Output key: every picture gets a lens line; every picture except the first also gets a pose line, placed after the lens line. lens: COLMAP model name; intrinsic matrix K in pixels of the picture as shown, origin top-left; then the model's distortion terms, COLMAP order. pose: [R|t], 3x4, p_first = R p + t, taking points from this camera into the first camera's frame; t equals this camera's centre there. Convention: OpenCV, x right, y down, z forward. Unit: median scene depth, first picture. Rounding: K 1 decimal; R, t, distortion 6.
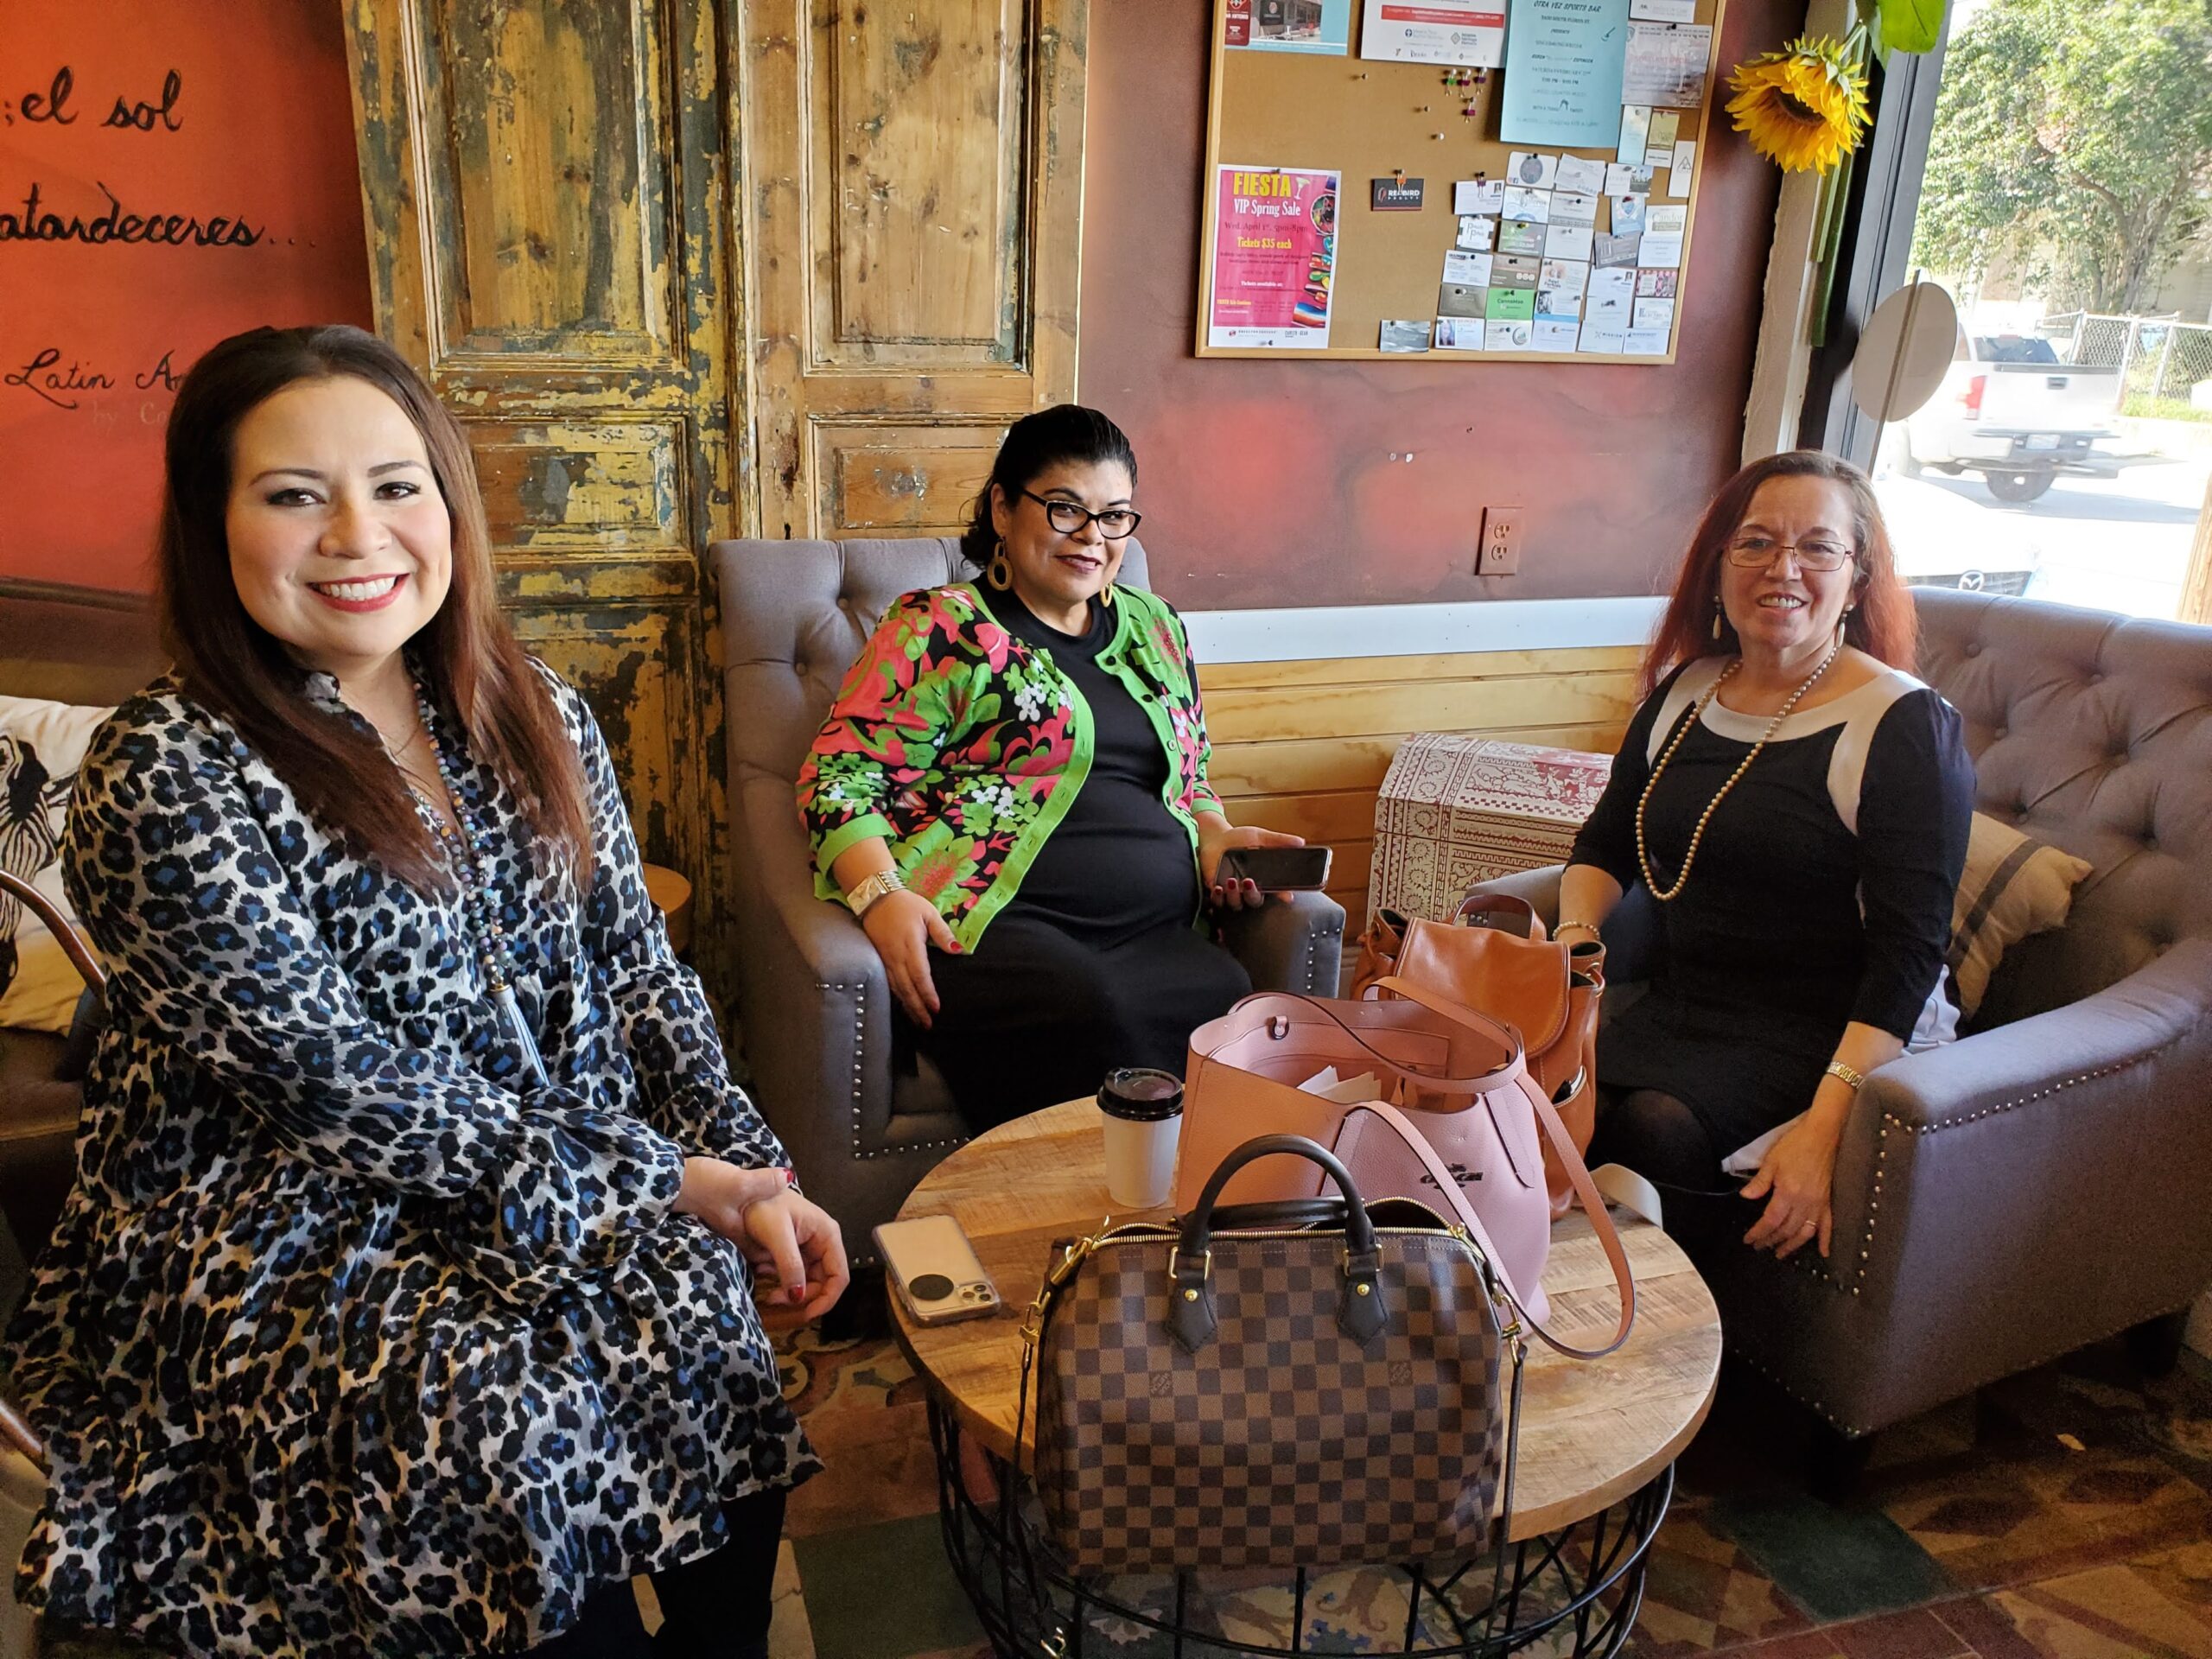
lens RADIAL K [[1720.2, 0, 1094.0], [0, 1720.2, 825.9], [0, 0, 1]] dist [-0.007801, 0.050269]
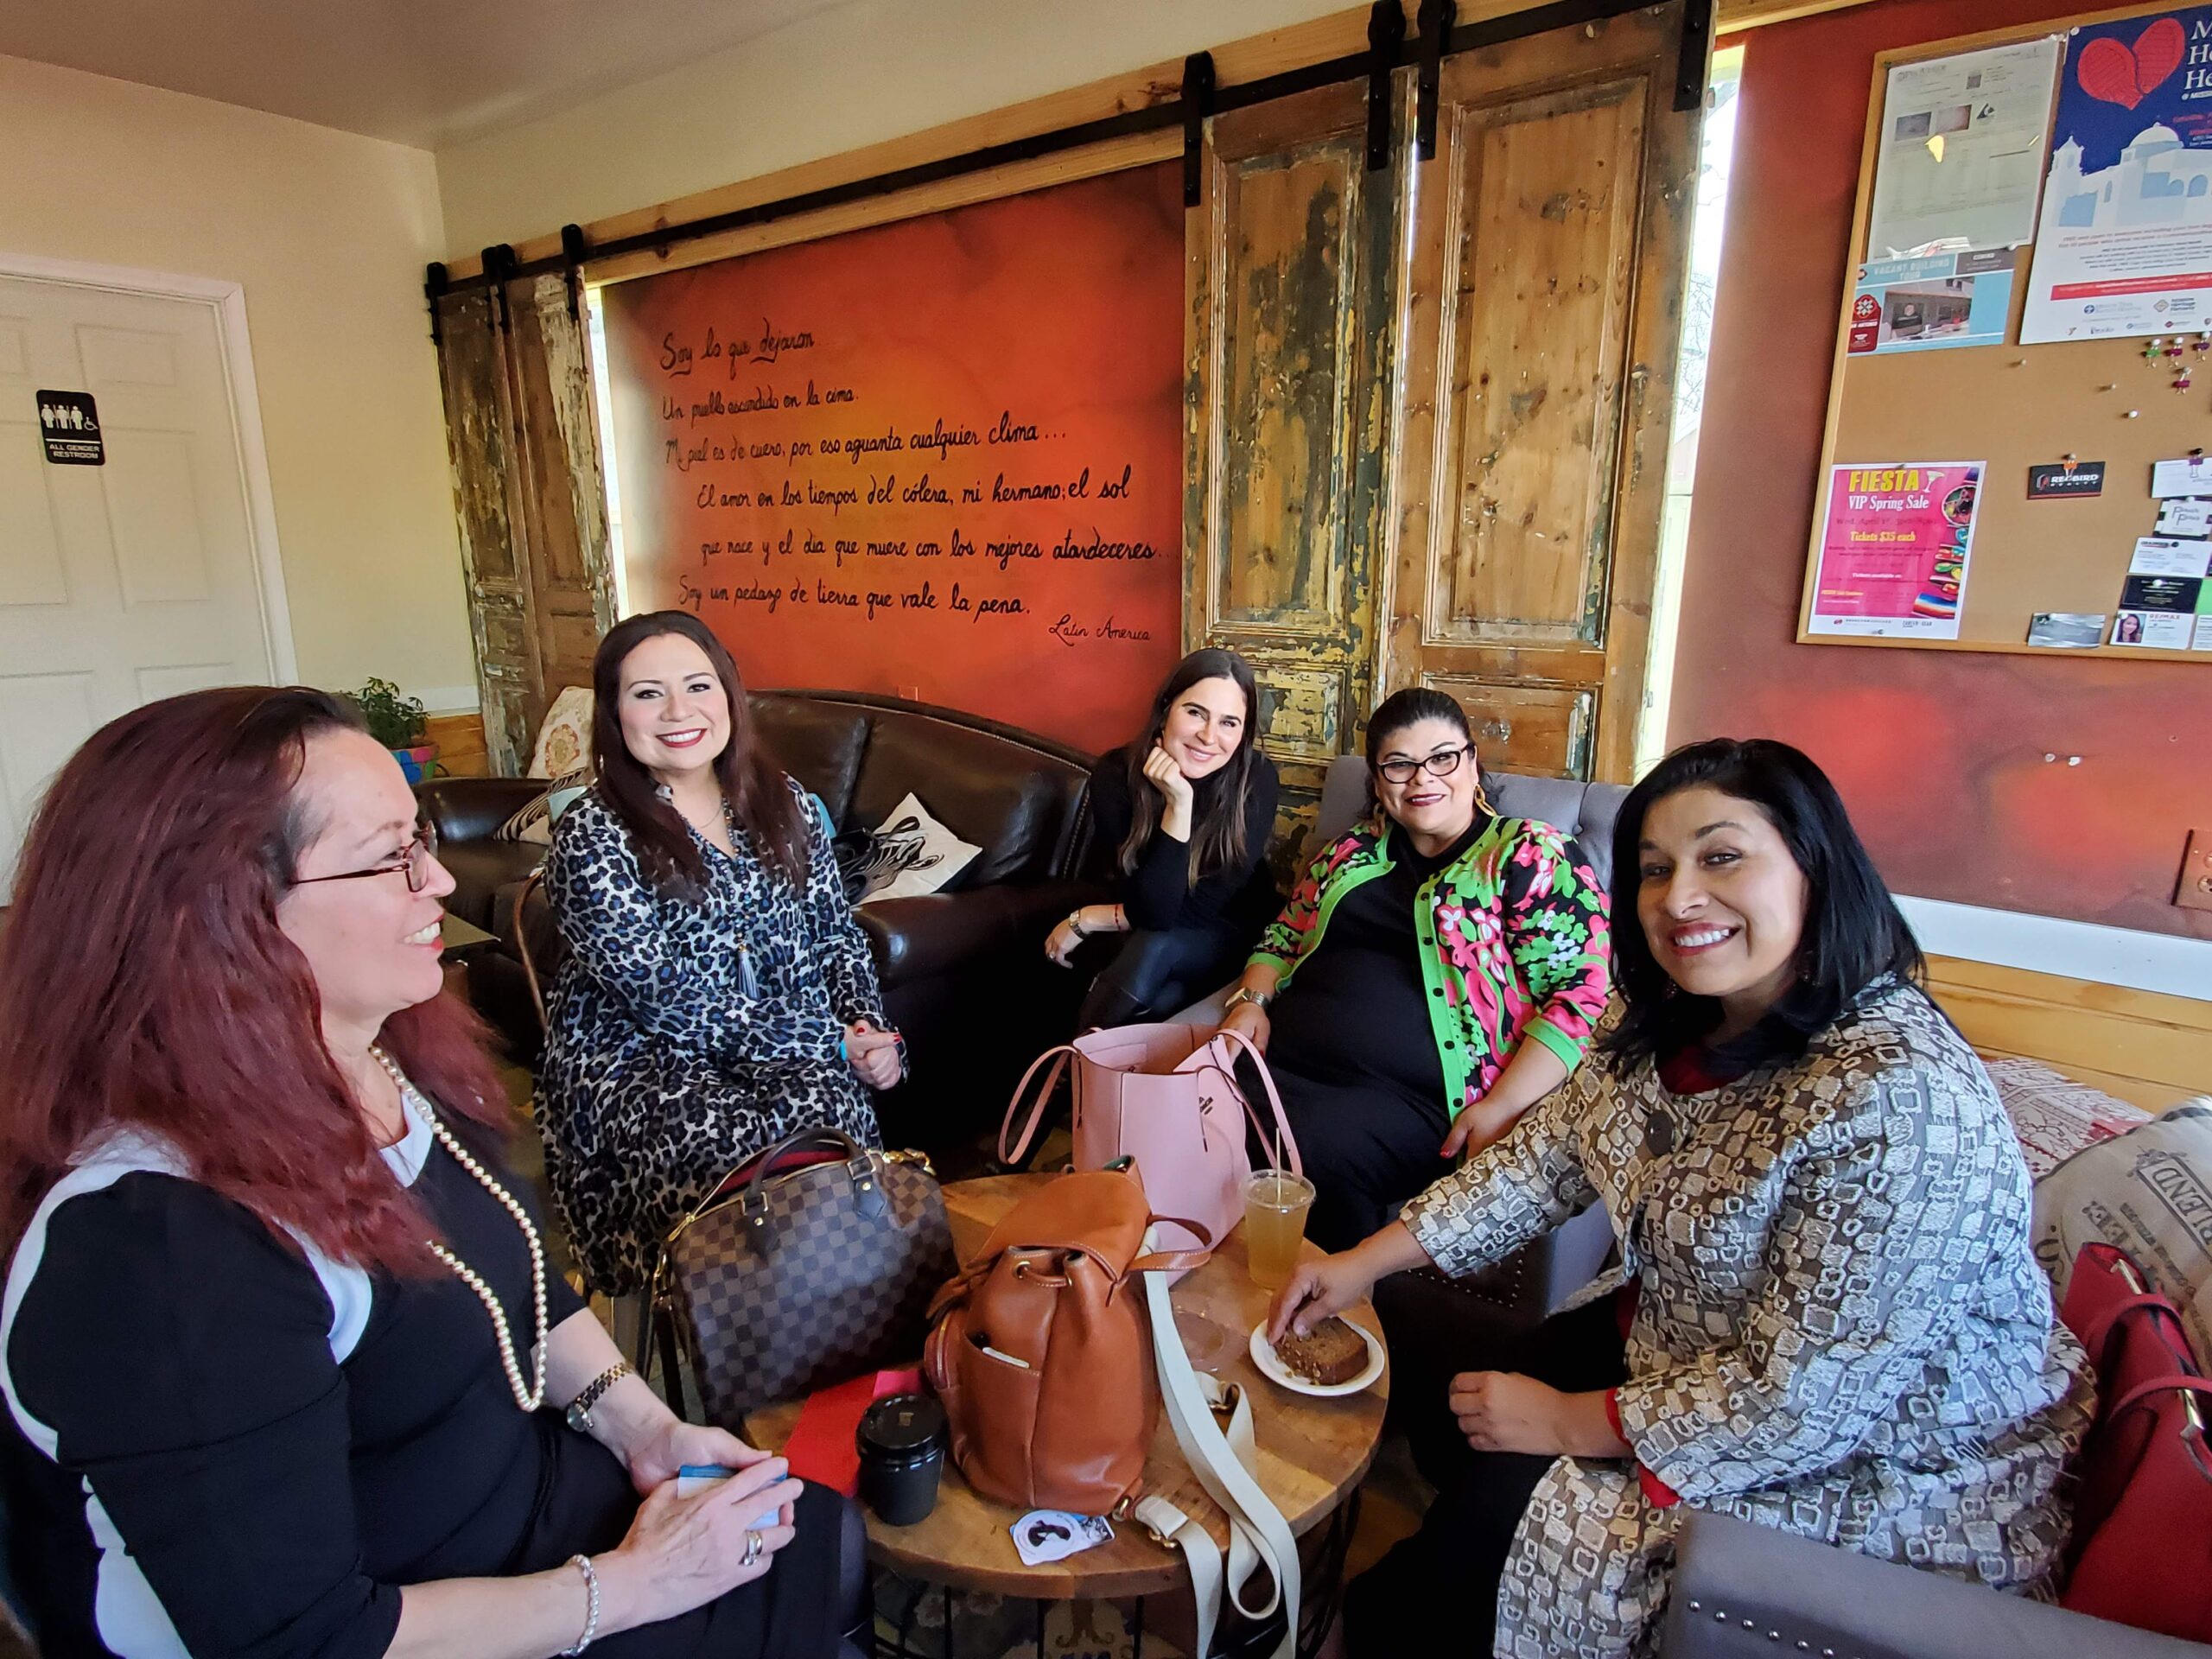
lens RADIAL K [[1180.9, 0, 1106.0], [0, 1180.9, 829.5], [0, 0, 1]] dist [-0.001566, -0.000018]
pose [[0.589952, 0.170794, -0.789168, 0.444118], [-0.224955, 0.973441, 0.042507, -0.106171], [0.775469, 0.152451, 0.612705, 0.267635]]
